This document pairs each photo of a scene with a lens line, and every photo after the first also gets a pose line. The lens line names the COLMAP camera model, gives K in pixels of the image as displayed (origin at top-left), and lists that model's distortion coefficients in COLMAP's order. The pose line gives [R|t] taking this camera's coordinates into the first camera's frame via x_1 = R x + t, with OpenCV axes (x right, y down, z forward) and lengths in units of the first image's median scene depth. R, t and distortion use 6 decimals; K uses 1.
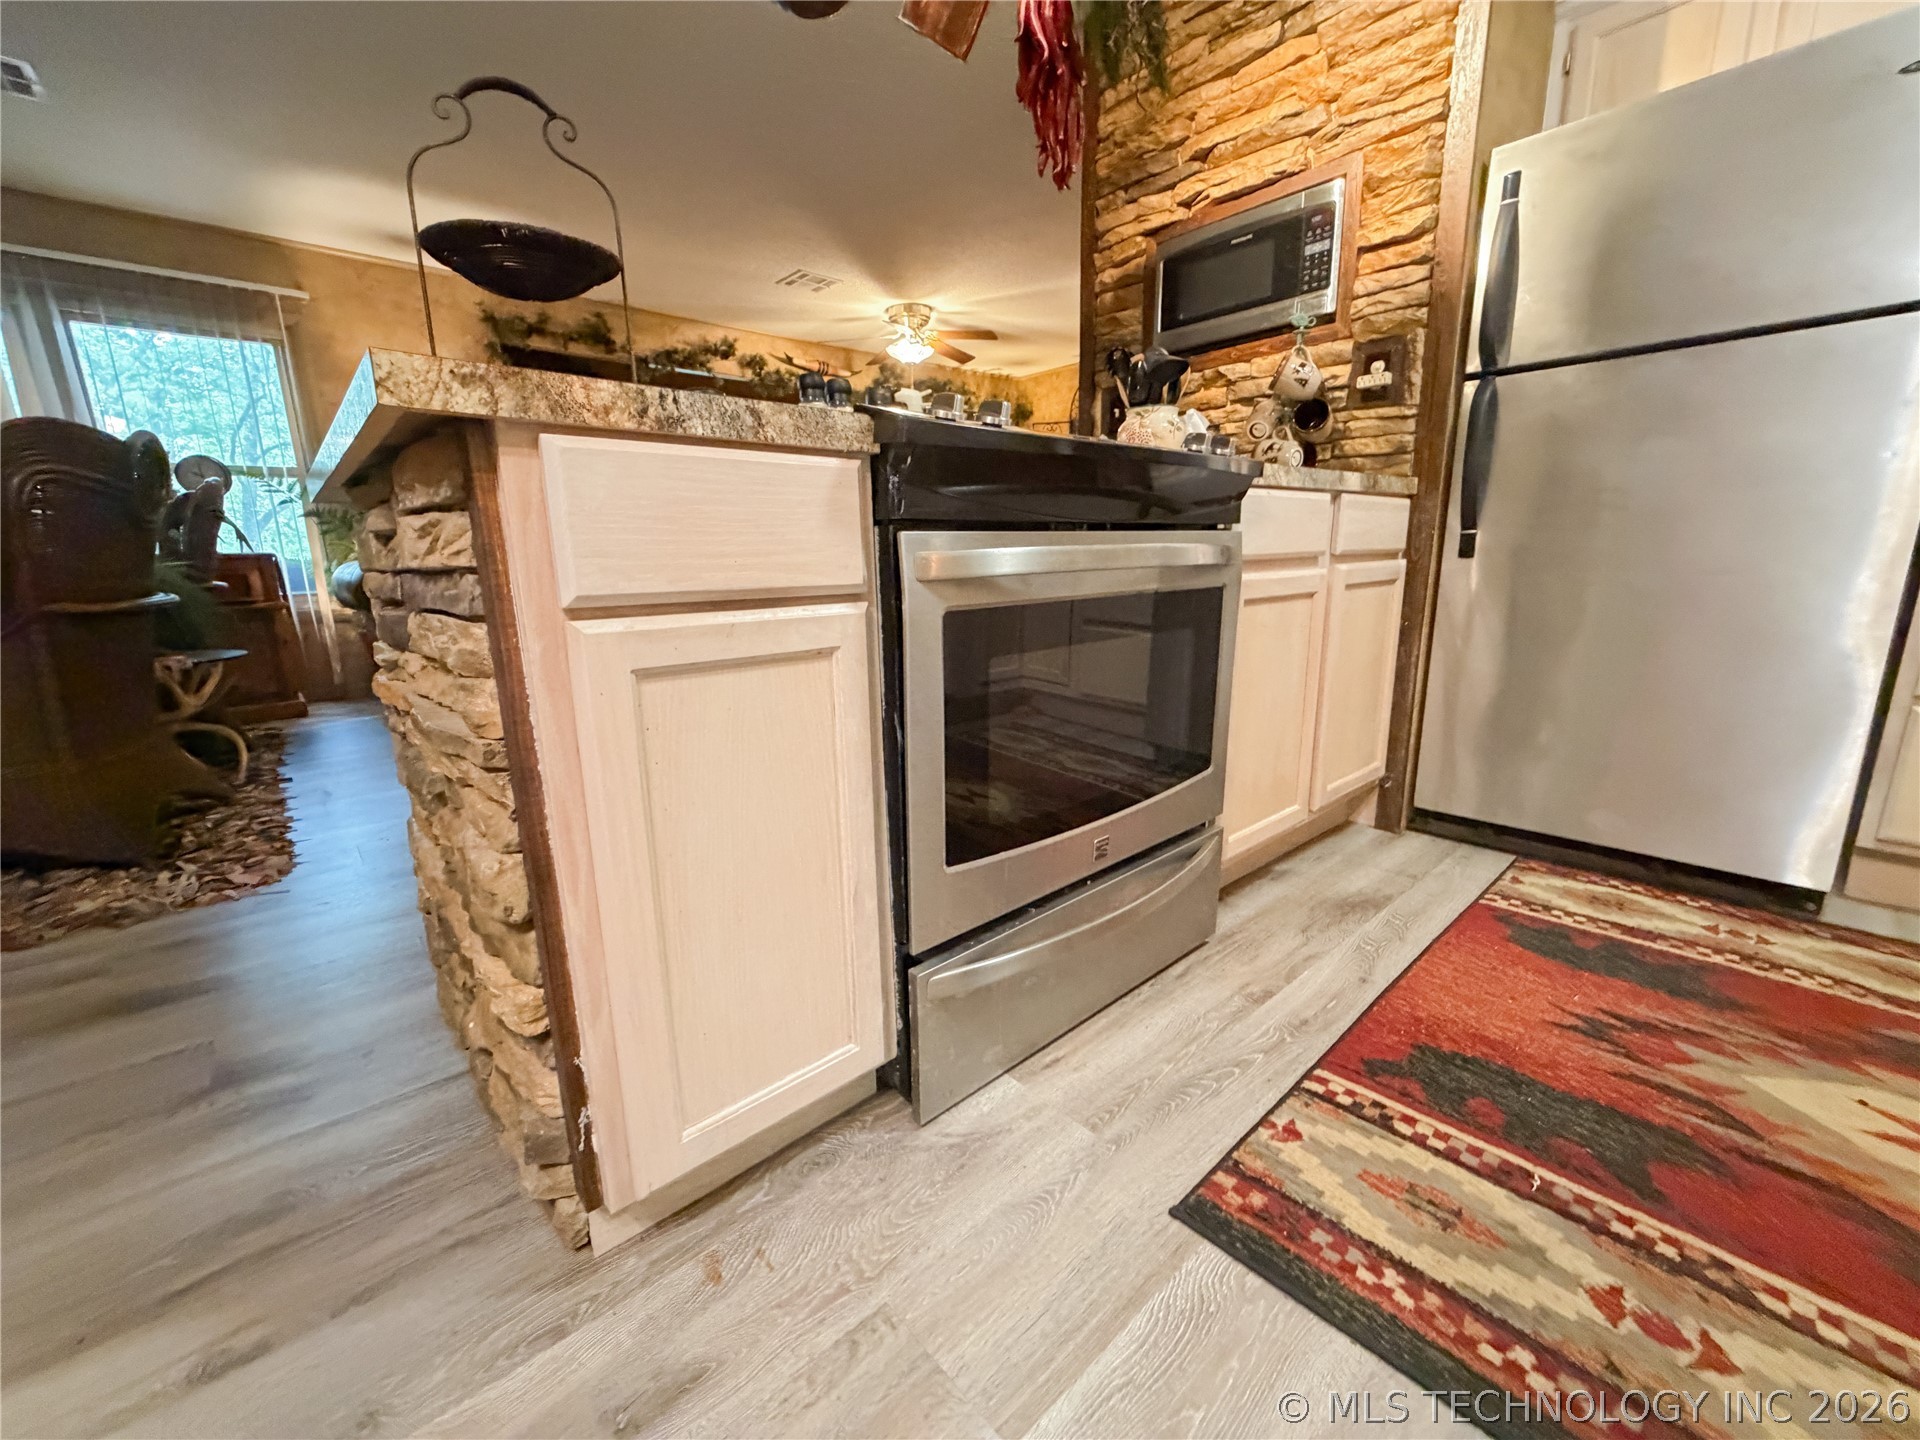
lens RADIAL K [[768.8, 0, 953.0], [0, 768.8, 720.1], [0, 0, 1]] dist [0.000416, -0.000027]
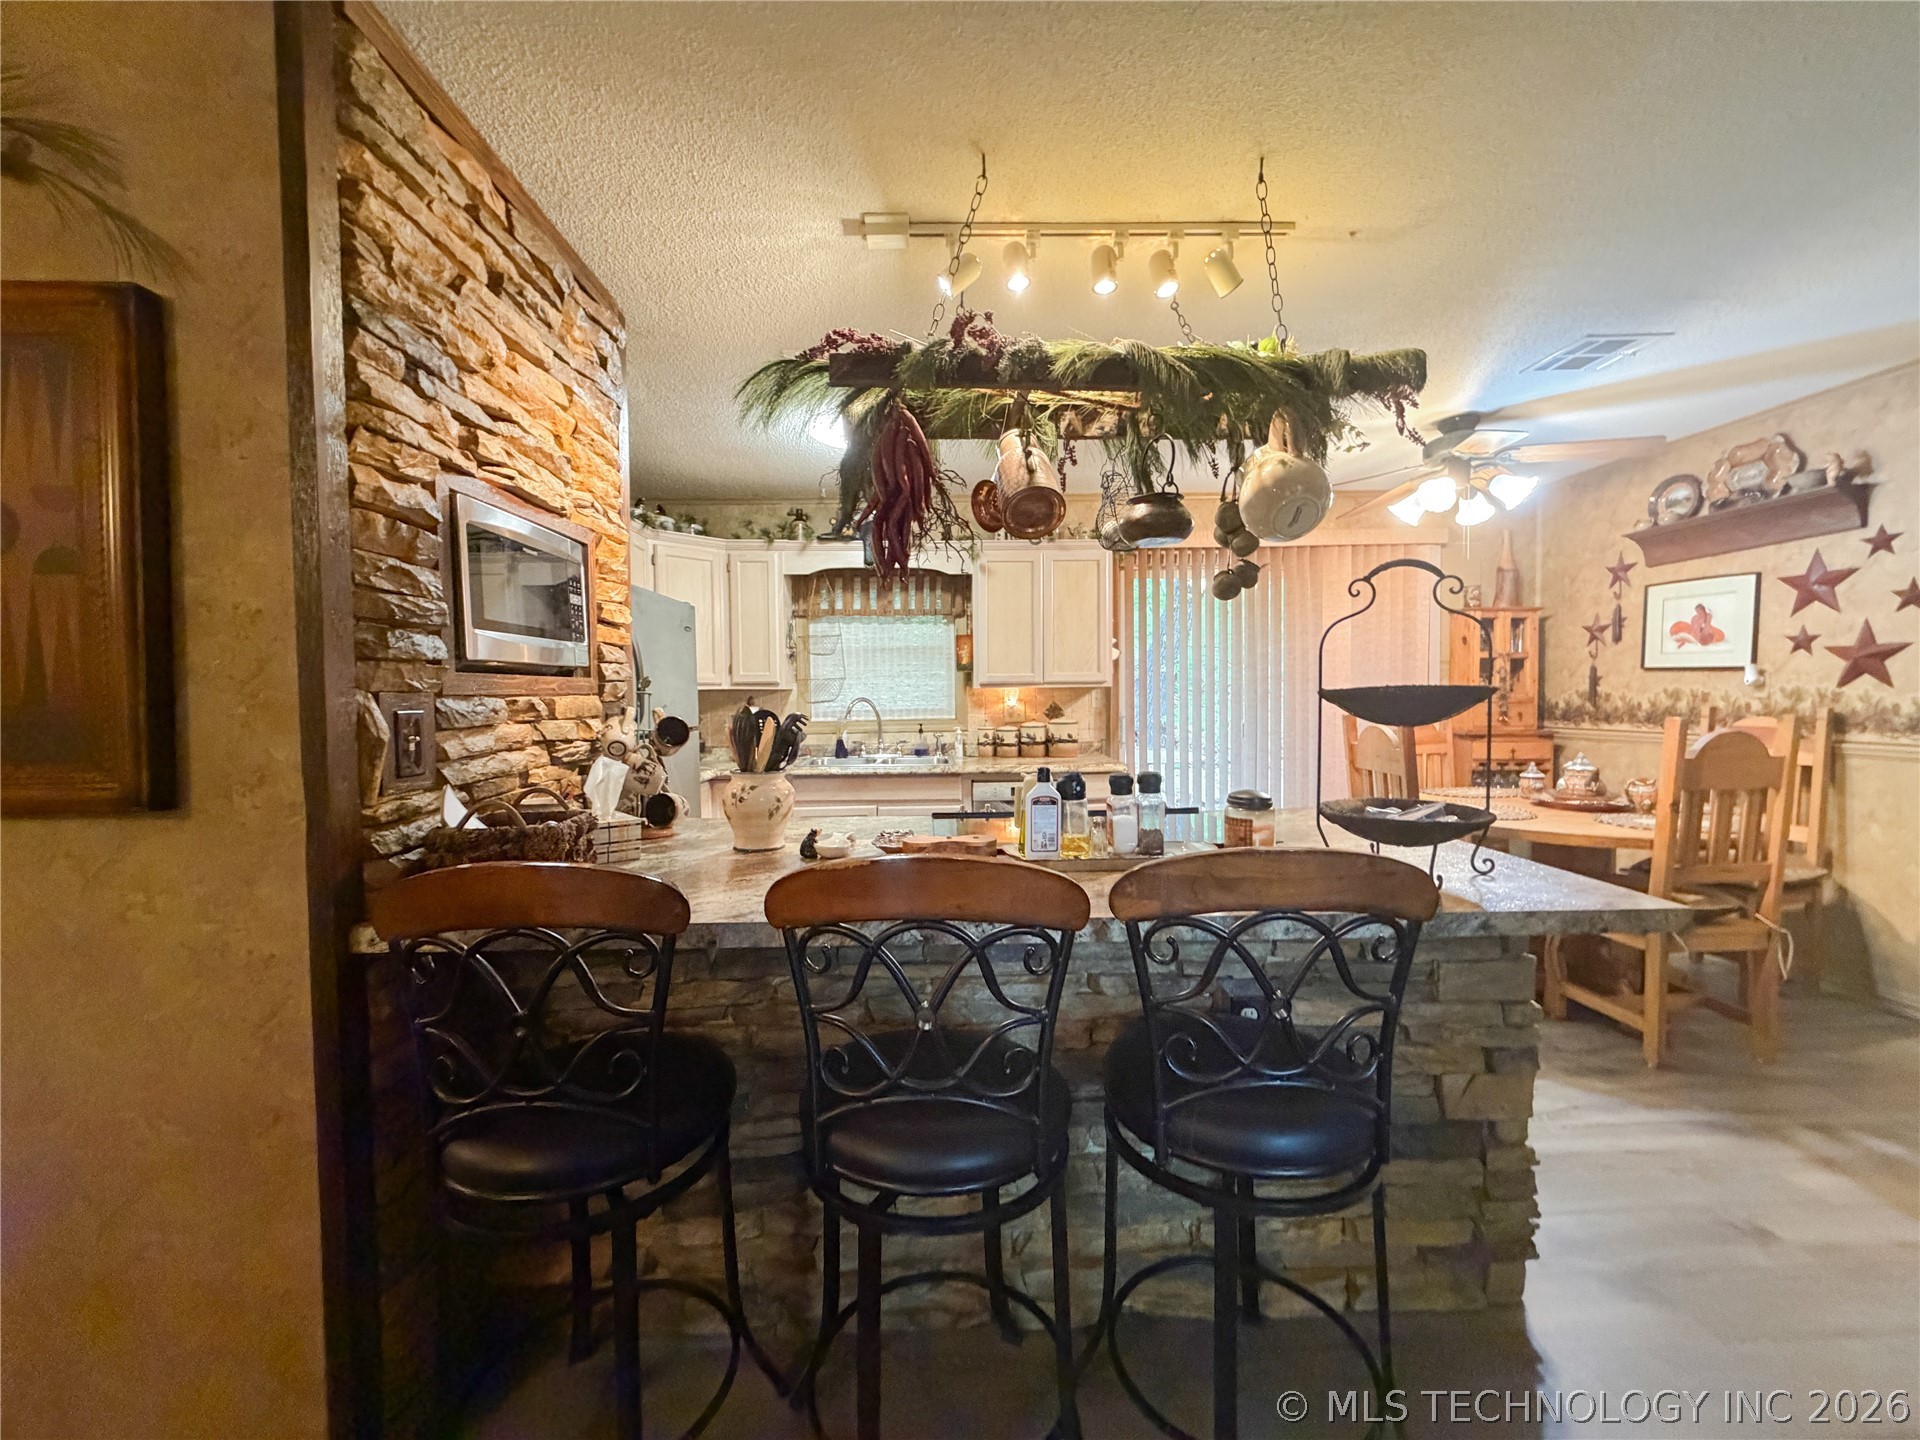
lens RADIAL K [[772.0, 0, 953.8], [0, 772.0, 718.7], [0, 0, 1]] dist [0.000812, 0.000495]
pose [[-0.769338, 0.009339, 0.638773, -0.570566], [0.164840, 0.968936, 0.184368, -0.645193], [-0.617208, 0.247137, -0.746979, 1.658709]]
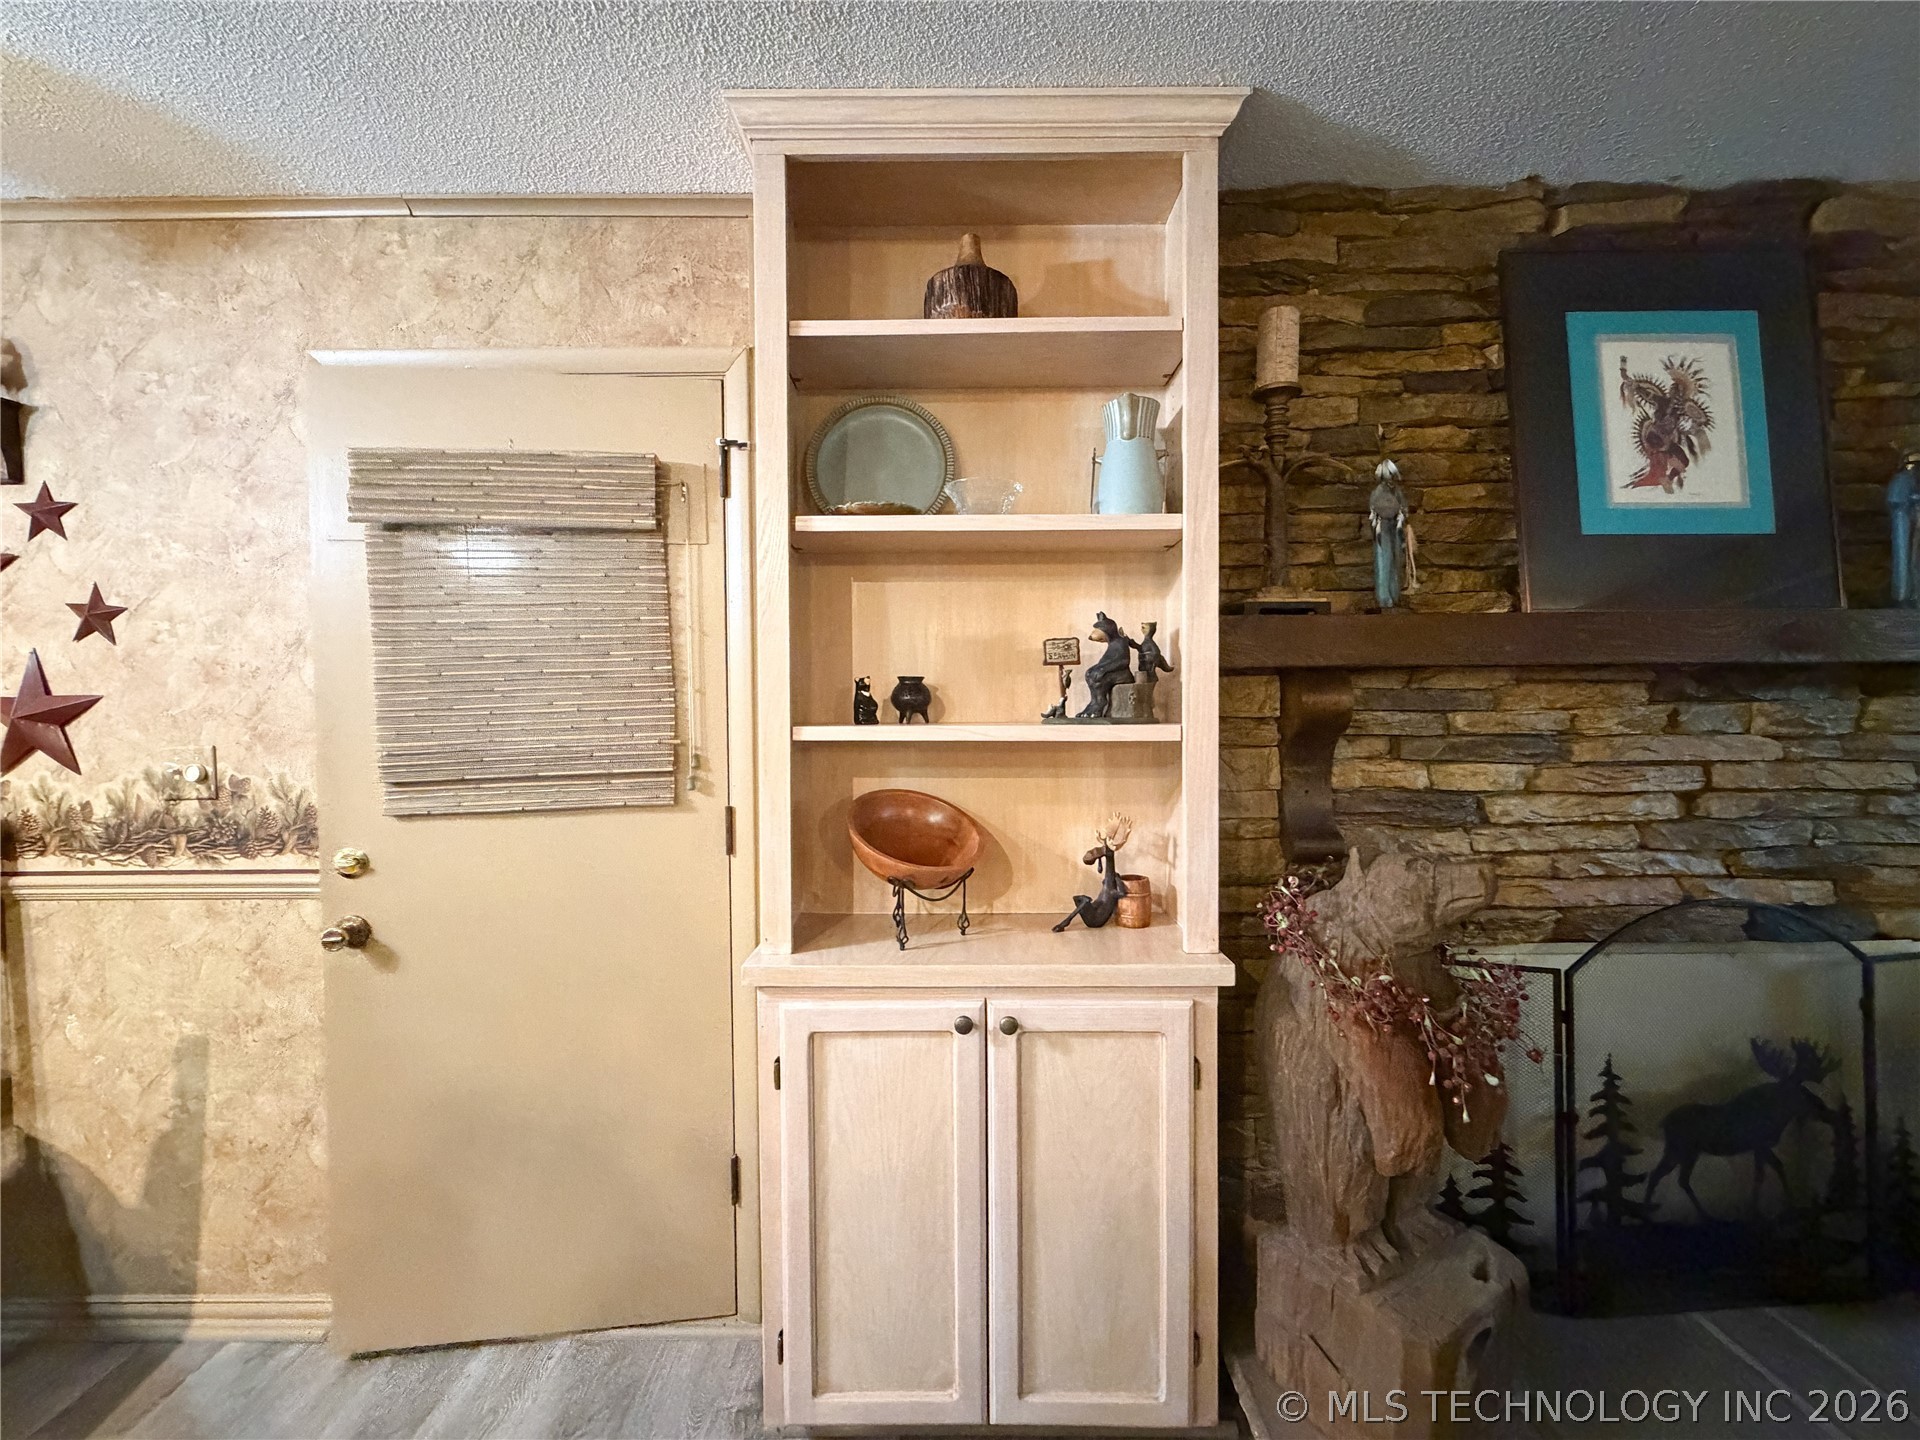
lens RADIAL K [[768.8, 0, 953.0], [0, 768.8, 720.1], [0, 0, 1]] dist [0.000416, -0.000027]
pose [[-0.671792, 0.047411, -0.739221, -1.075179], [-0.135848, 0.973138, 0.185870, -0.460077], [0.728177, 0.225288, -0.647305, 0.554950]]
